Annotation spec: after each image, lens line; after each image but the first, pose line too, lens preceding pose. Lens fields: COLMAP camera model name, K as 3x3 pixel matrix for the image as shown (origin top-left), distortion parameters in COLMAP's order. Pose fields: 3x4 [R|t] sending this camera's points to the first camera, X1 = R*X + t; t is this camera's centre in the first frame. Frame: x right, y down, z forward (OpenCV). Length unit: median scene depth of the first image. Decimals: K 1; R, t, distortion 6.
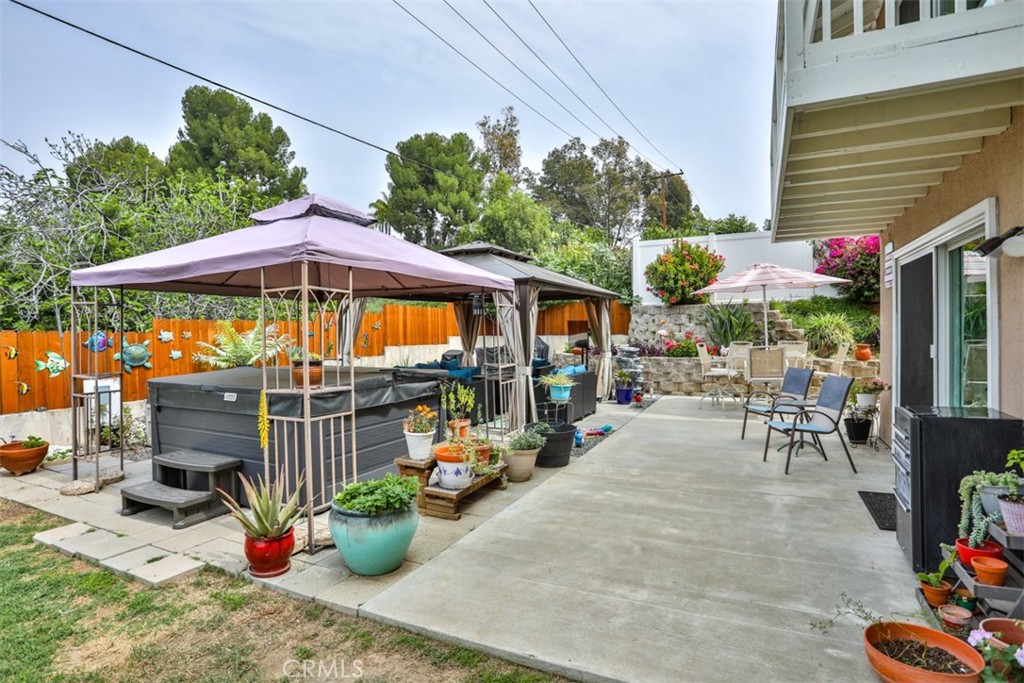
lens RADIAL K [[524.1, 0, 509.3], [0, 524.1, 340.2], [0, 0, 1]] dist [-0.086257, 0.040833]
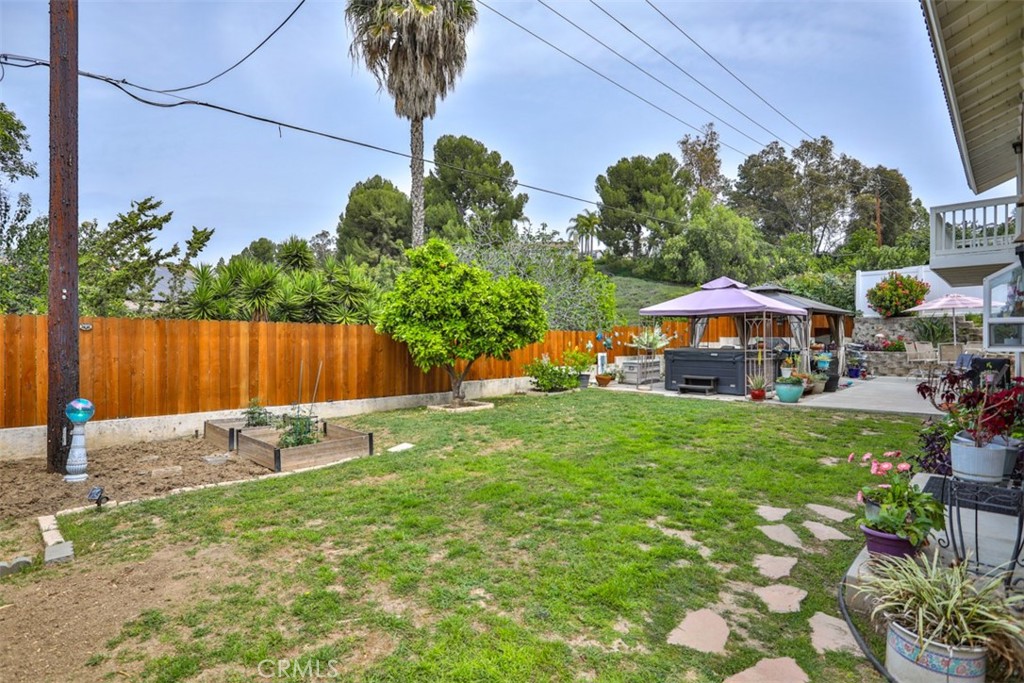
lens RADIAL K [[524.1, 0, 509.3], [0, 524.1, 340.2], [0, 0, 1]] dist [-0.086257, 0.040833]
pose [[0.944807, 0.012475, -0.327391, -0.044162], [-0.014902, 0.999877, -0.004904, 0.003952], [0.327289, 0.009512, 0.944876, -0.135202]]
